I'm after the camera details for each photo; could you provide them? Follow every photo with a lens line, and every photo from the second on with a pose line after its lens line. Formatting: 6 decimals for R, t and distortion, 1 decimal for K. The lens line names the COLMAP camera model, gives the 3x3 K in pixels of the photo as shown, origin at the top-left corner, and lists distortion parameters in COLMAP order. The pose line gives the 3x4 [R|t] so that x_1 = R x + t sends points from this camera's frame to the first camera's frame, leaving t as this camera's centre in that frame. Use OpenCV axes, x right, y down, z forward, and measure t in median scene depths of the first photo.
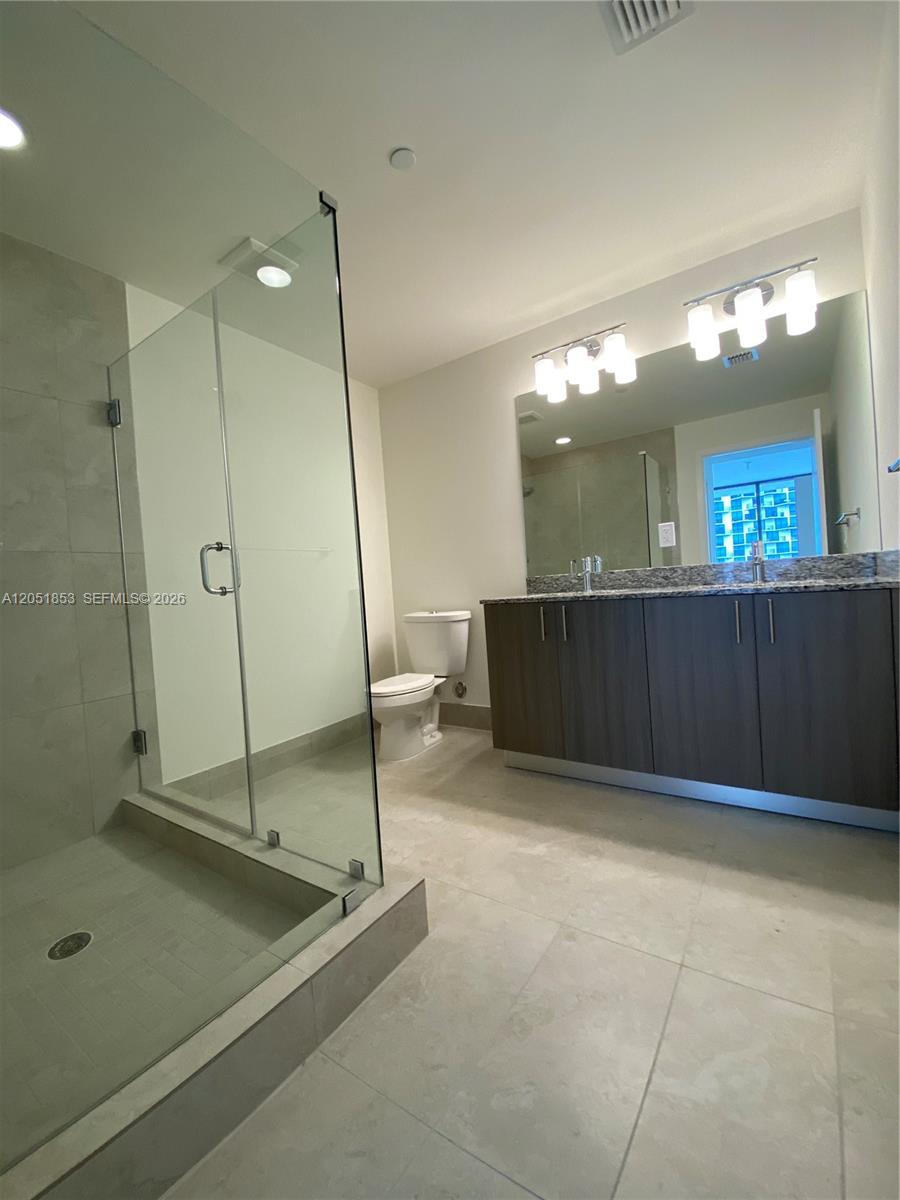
lens RADIAL K [[489.6, 0, 446.9], [0, 489.6, 595.1], [0, 0, 1]] dist [0.062292, -0.048080]
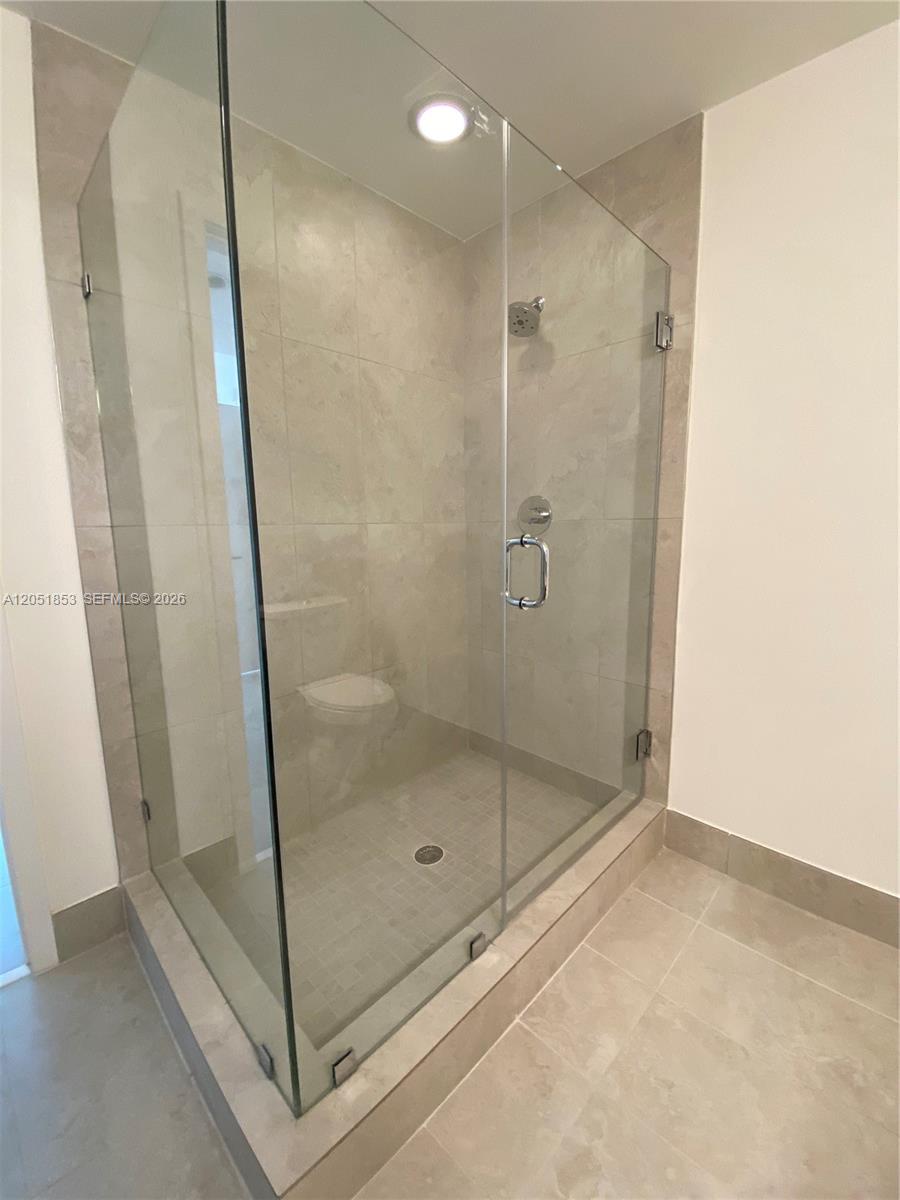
lens RADIAL K [[489.6, 0, 446.9], [0, 489.6, 595.1], [0, 0, 1]] dist [0.062292, -0.048080]
pose [[-0.176758, 0.222415, -0.958795, 0.222002], [0.010372, 0.974500, 0.224146, -0.162275], [0.984200, 0.029674, -0.174557, 0.894570]]
